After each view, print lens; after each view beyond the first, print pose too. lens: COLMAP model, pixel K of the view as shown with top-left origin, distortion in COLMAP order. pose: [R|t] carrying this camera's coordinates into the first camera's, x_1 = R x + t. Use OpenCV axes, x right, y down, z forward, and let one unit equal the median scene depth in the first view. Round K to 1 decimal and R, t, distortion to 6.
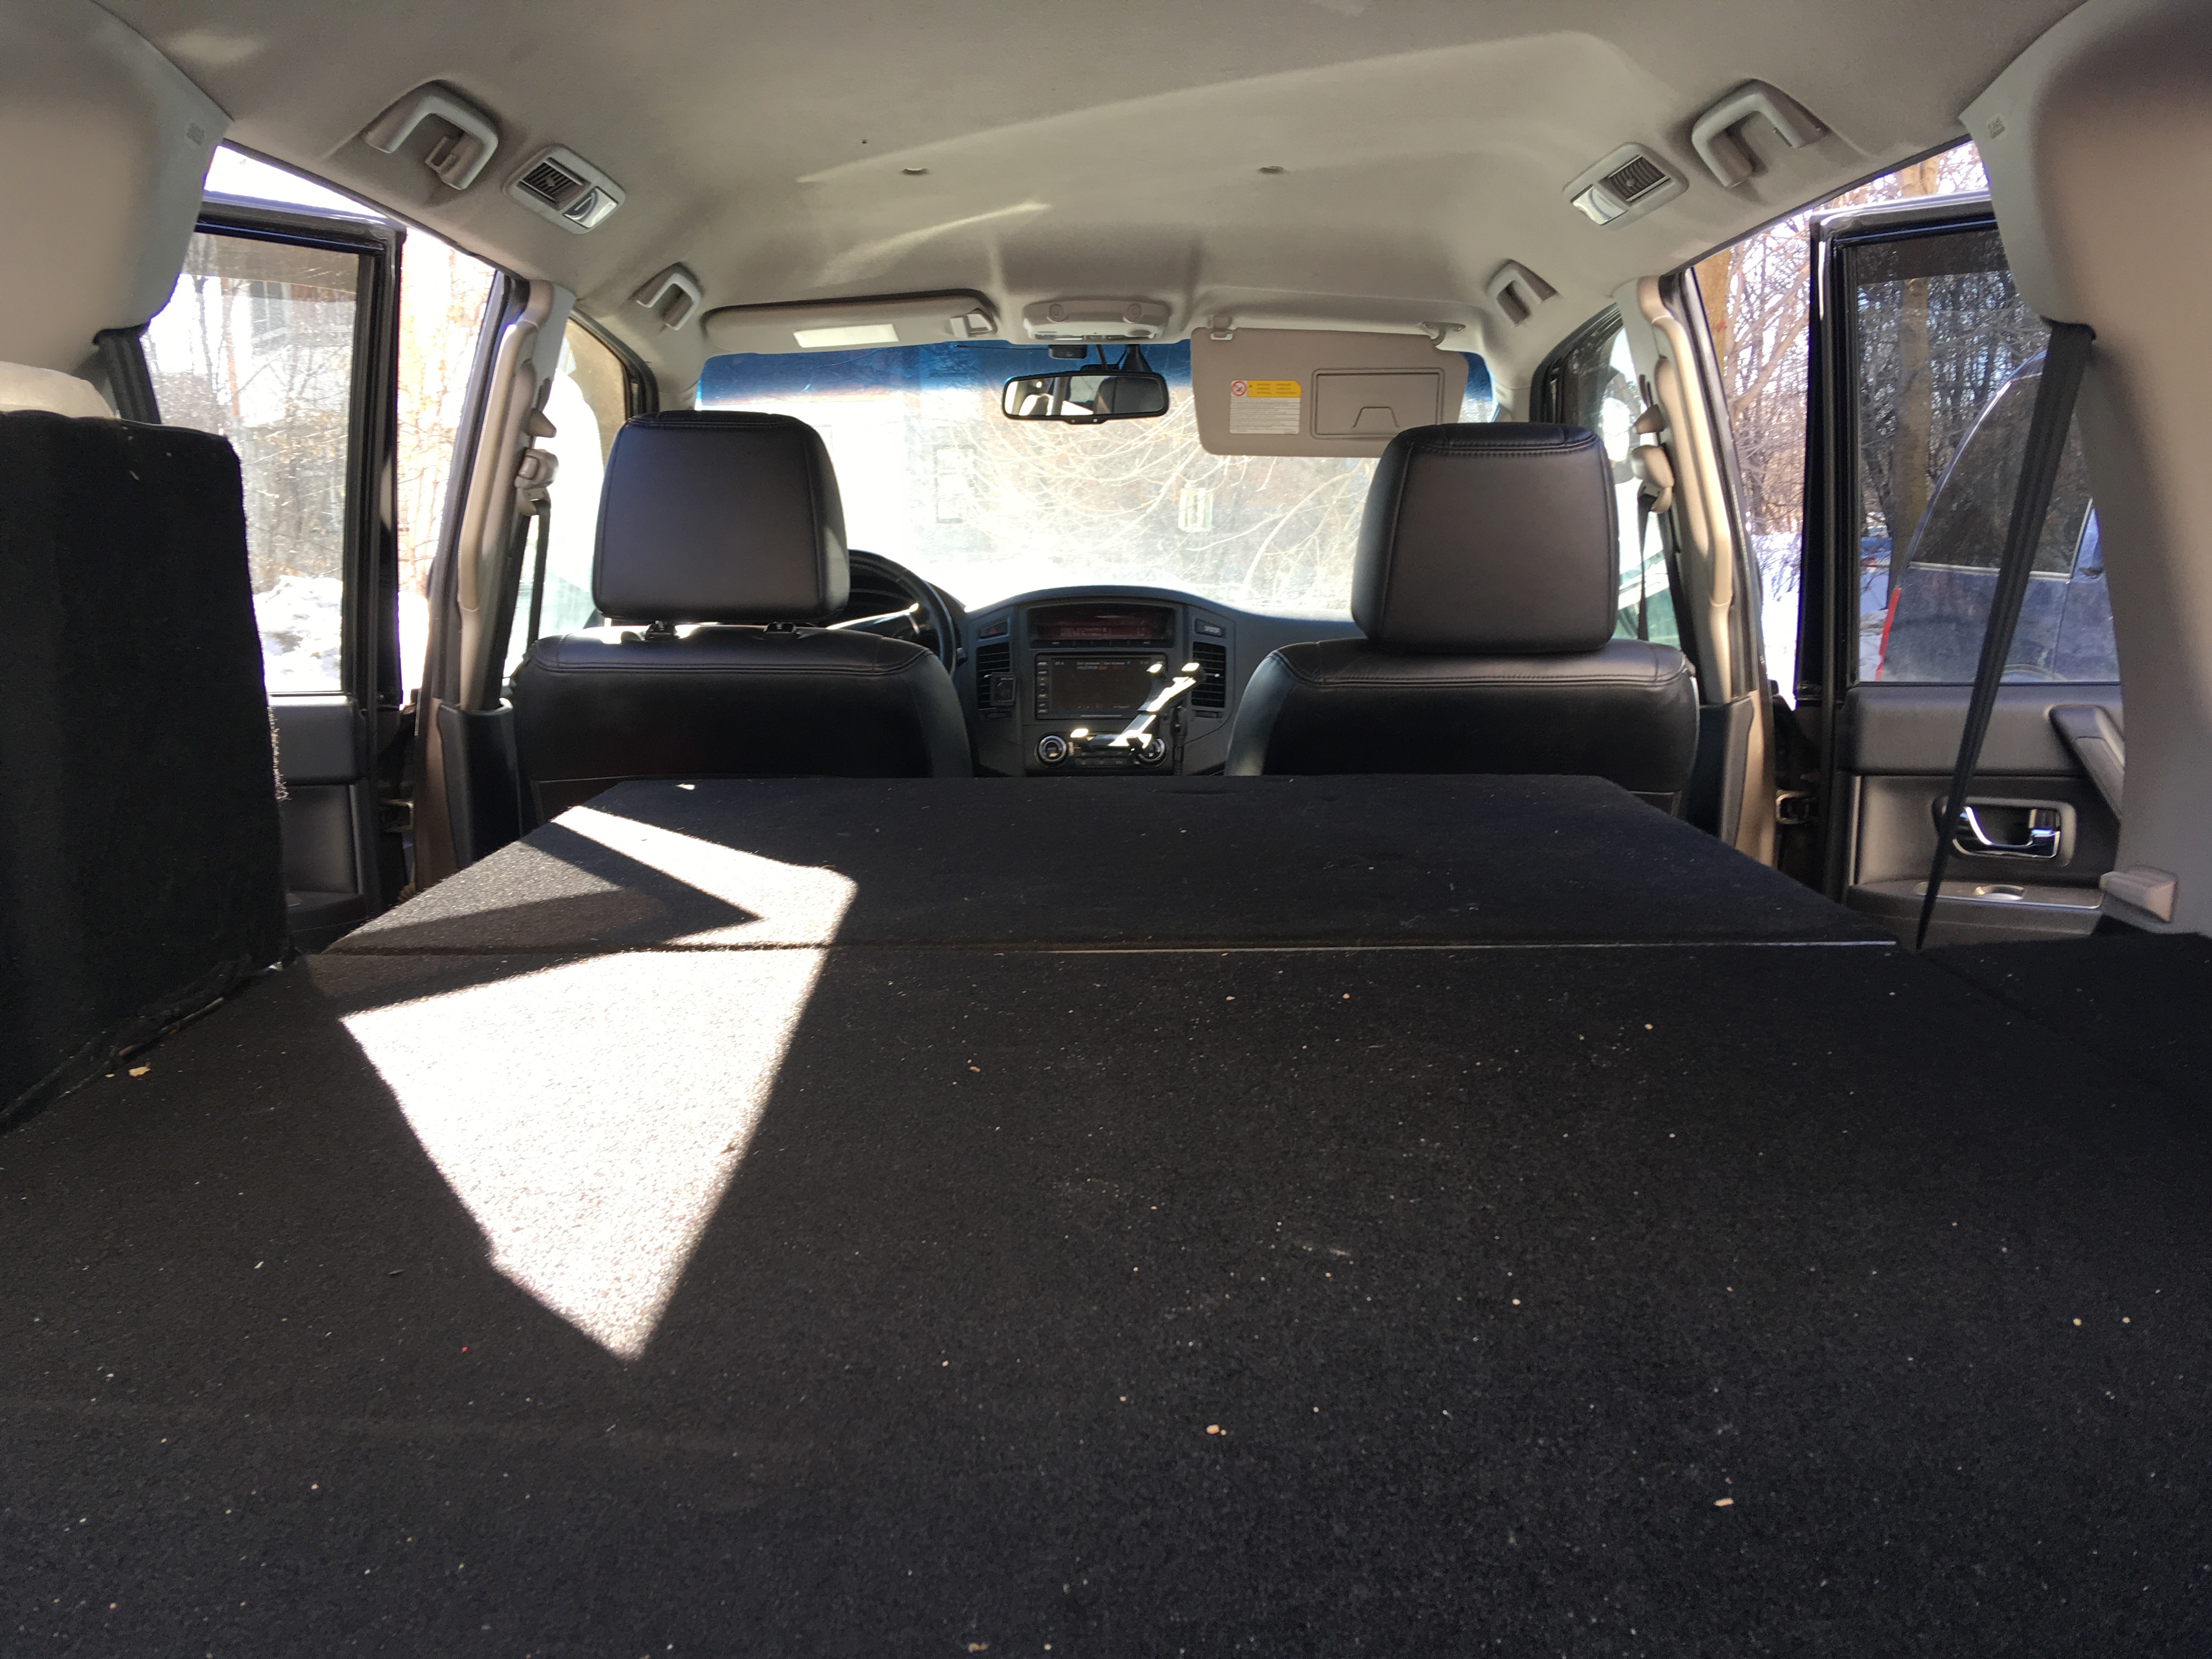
lens RADIAL K [[1894.6, 0, 1108.8], [0, 1894.6, 798.0], [0, 0, 1]] dist [0.179909, -0.254617]
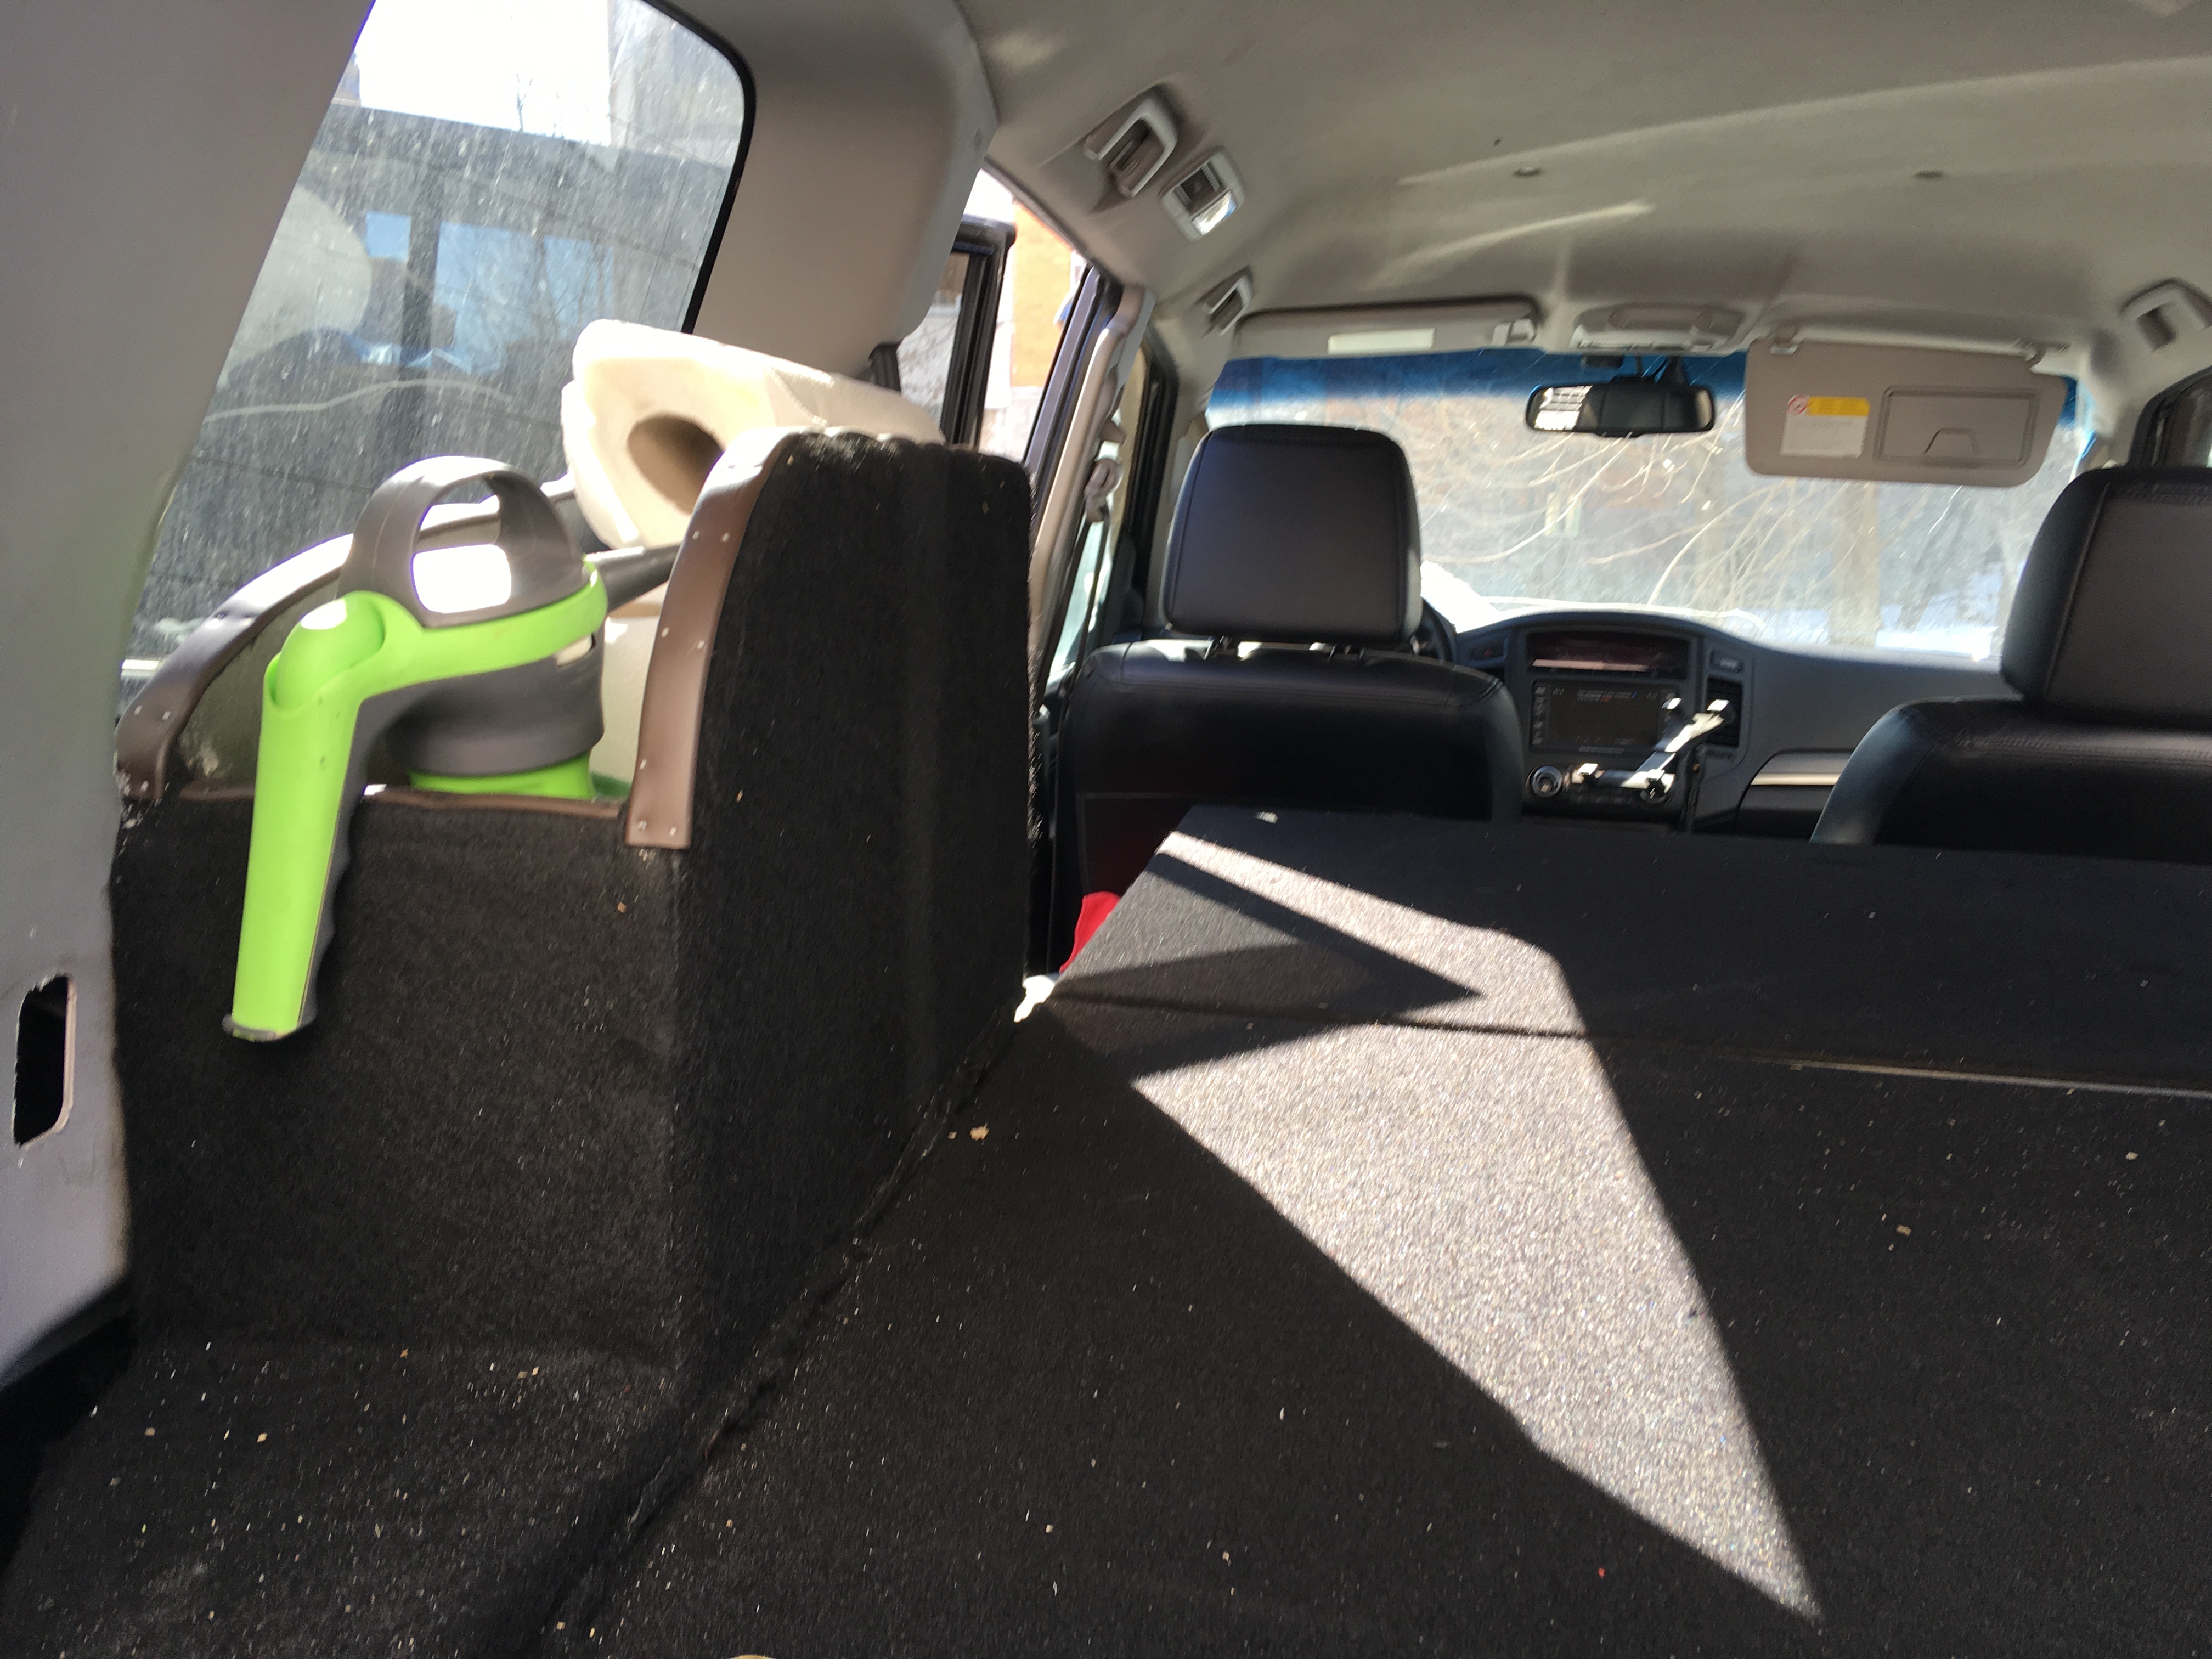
lens RADIAL K [[1908.9, 0, 1106.0], [0, 1908.9, 829.5], [0, 0, 1]] dist [0.136807, -0.213703]
pose [[0.985474, 0.071112, -0.154222, -0.107673], [-0.067978, 0.997361, 0.025507, -0.013162], [0.155629, -0.014652, 0.987707, 0.025329]]
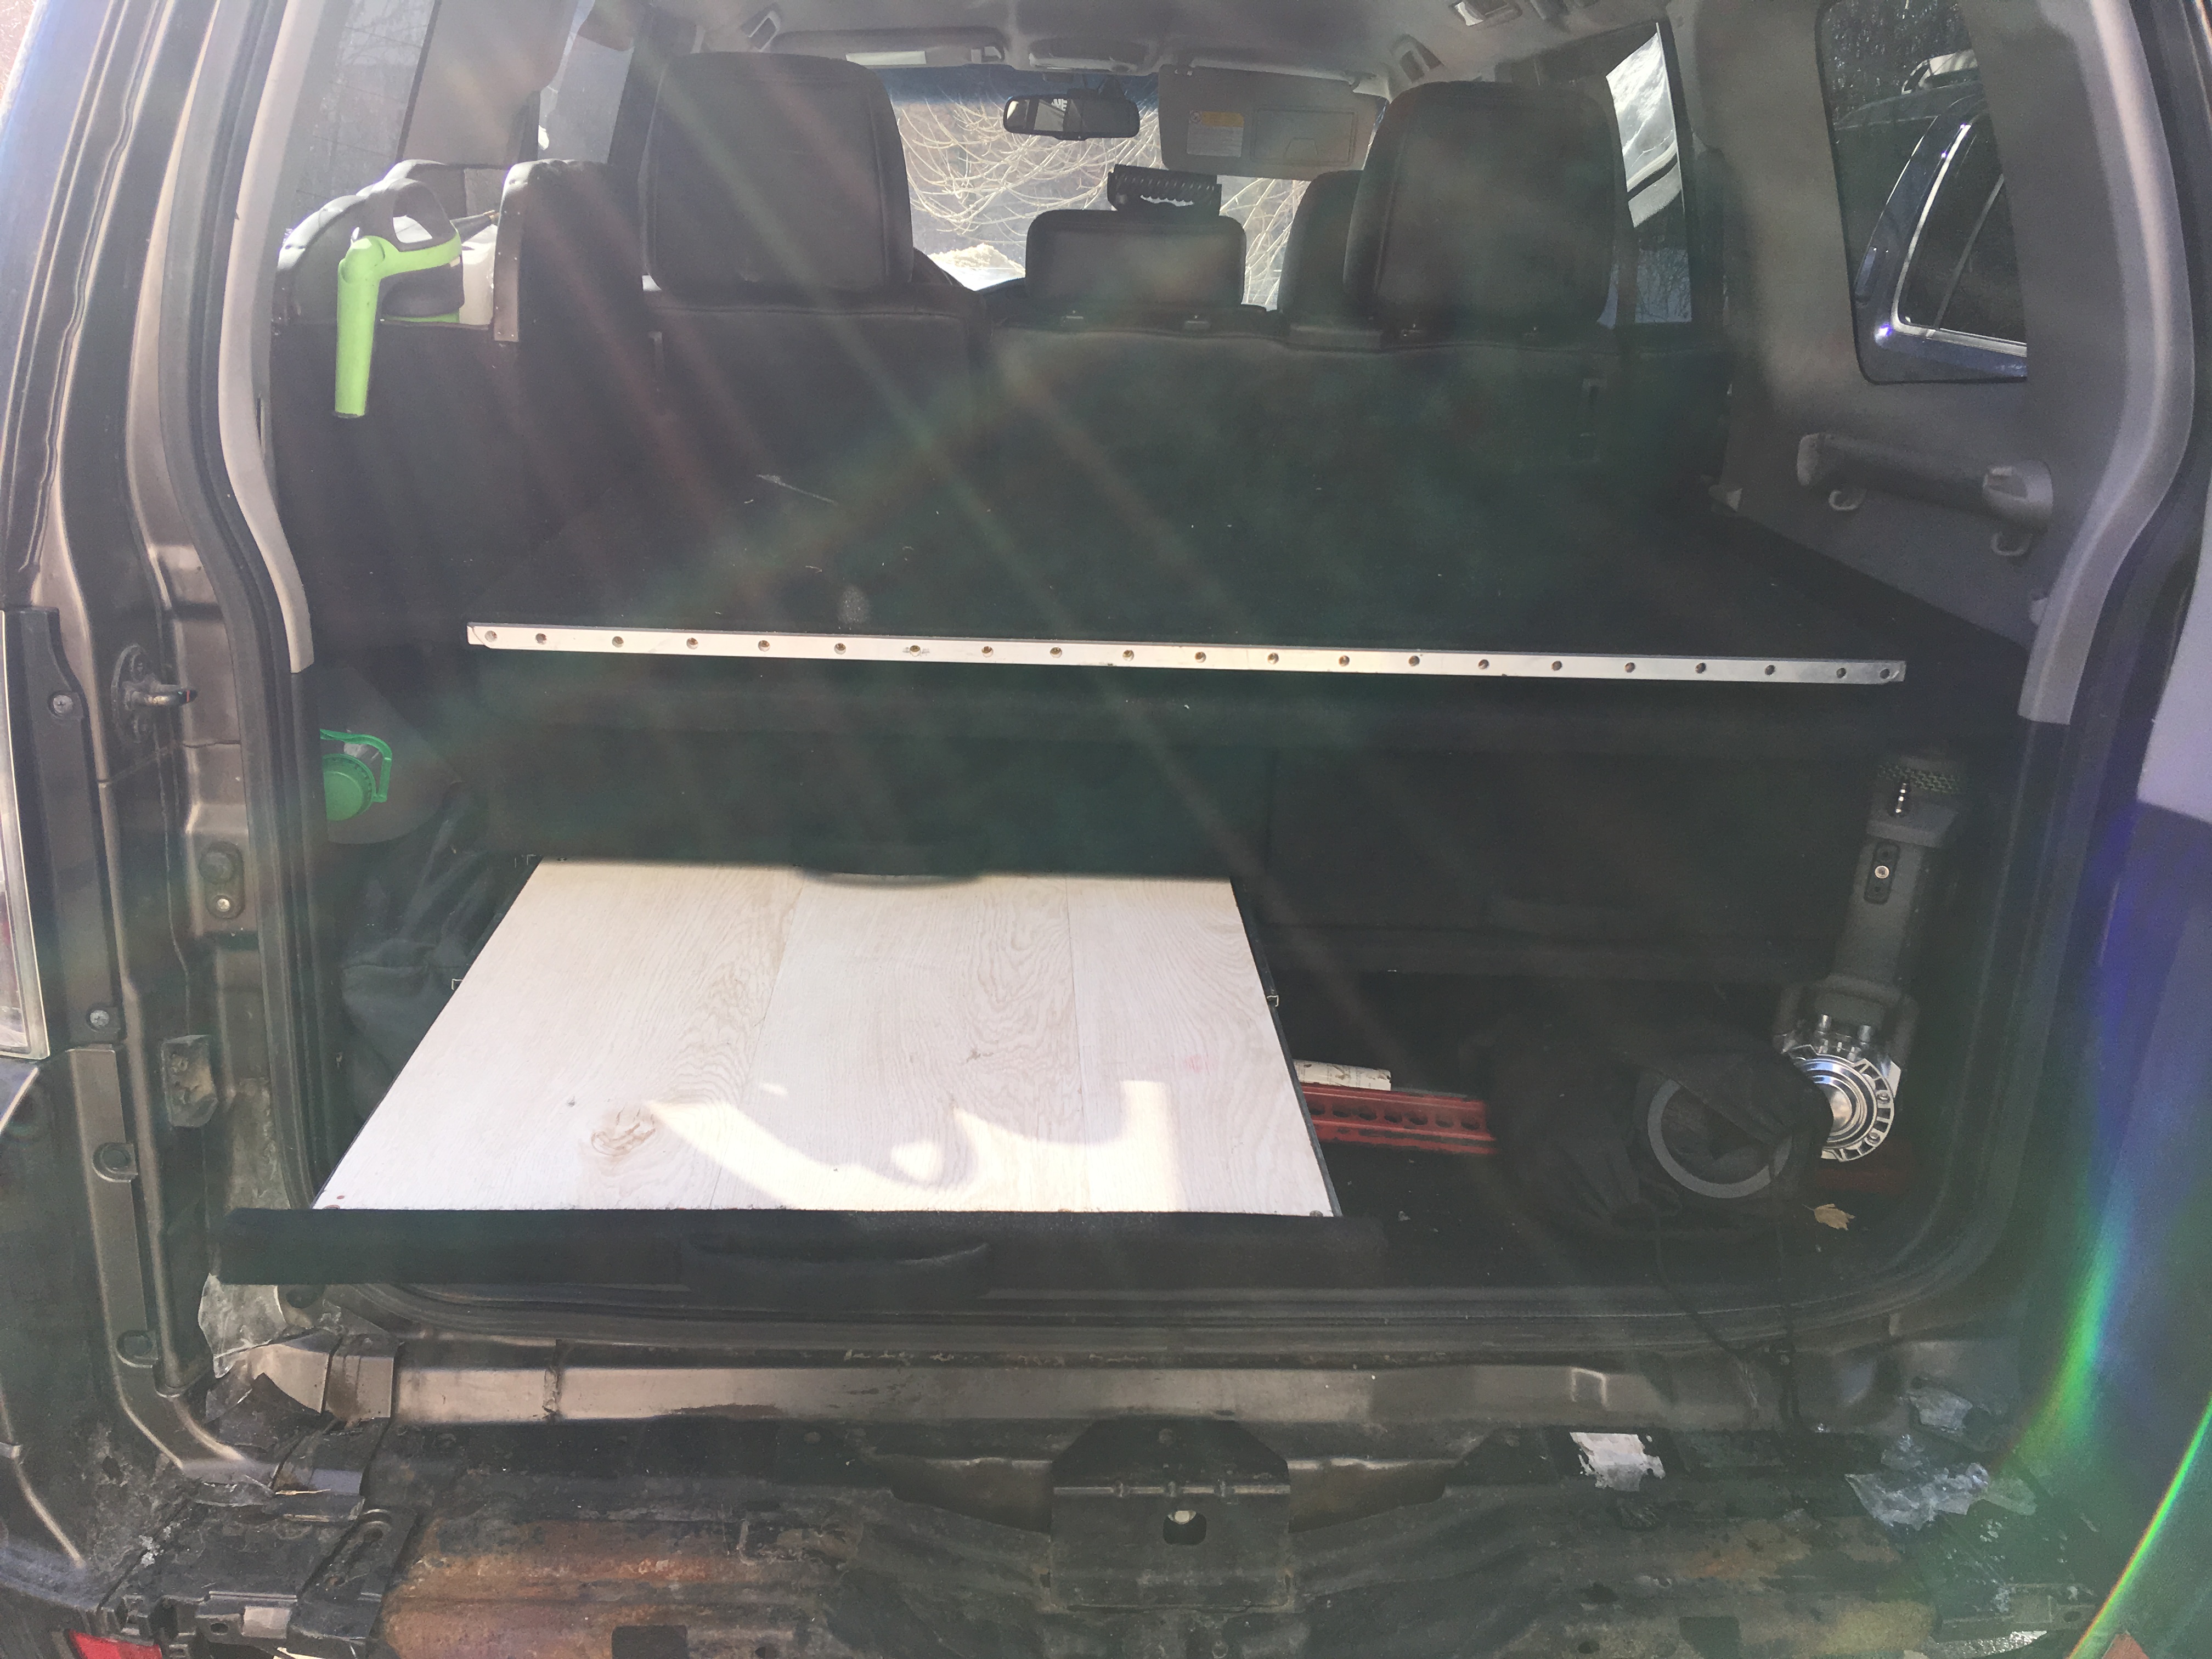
lens RADIAL K [[1894.6, 0, 1108.8], [0, 1894.6, 798.0], [0, 0, 1]] dist [0.179909, -0.254617]
pose [[0.997897, 0.032526, 0.056066, -0.047679], [-0.040953, 0.986845, 0.156393, 0.032068], [-0.050242, -0.158361, 0.986102, -0.334055]]
